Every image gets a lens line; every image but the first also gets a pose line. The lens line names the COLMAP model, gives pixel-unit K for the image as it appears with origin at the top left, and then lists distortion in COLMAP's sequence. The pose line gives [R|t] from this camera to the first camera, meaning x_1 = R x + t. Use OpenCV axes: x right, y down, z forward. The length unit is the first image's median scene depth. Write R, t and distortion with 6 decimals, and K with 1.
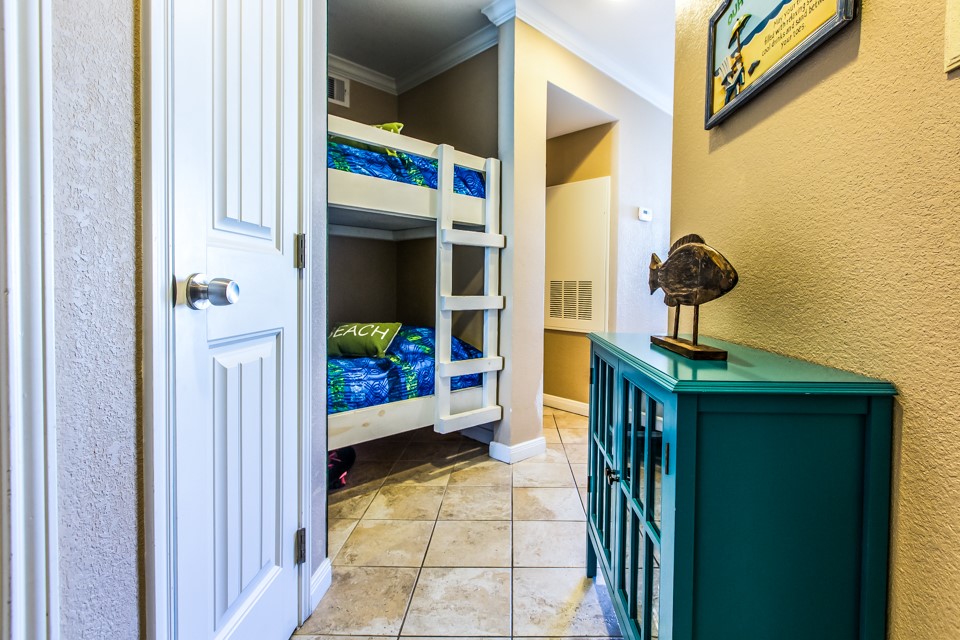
lens RADIAL K [[445.0, 0, 480.7], [0, 445.0, 296.8], [0, 0, 1]] dist [-0.000030, 0.000029]
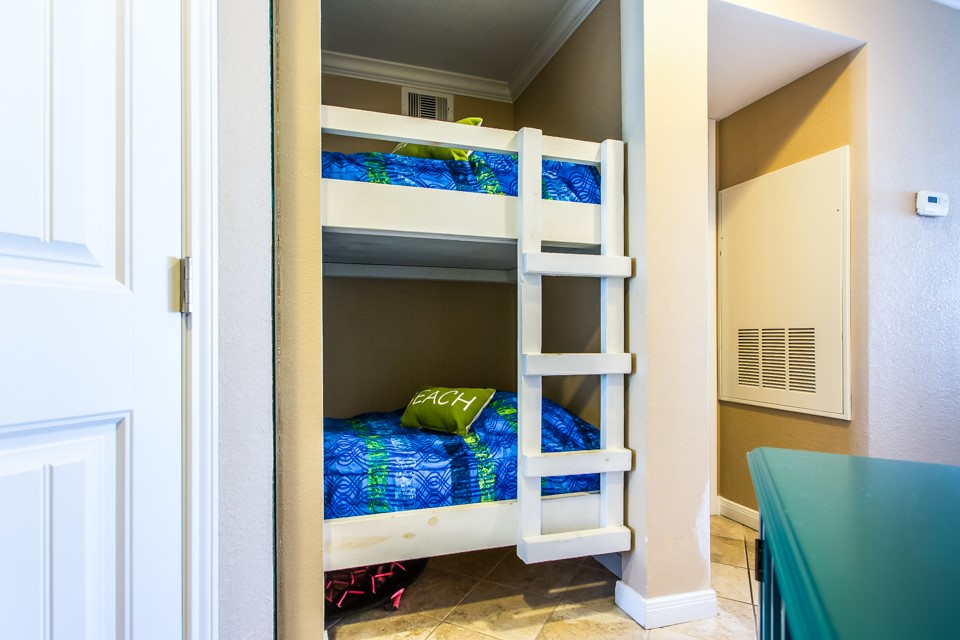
lens RADIAL K [[442.3, 0, 477.6], [0, 442.3, 339.0], [0, 0, 1]] dist [0.002018, 0.000469]
pose [[0.901636, -0.012631, -0.432312, 0.133212], [0.001529, 0.999660, -0.026019, -0.006525], [0.432493, 0.022799, 0.901349, 0.362138]]
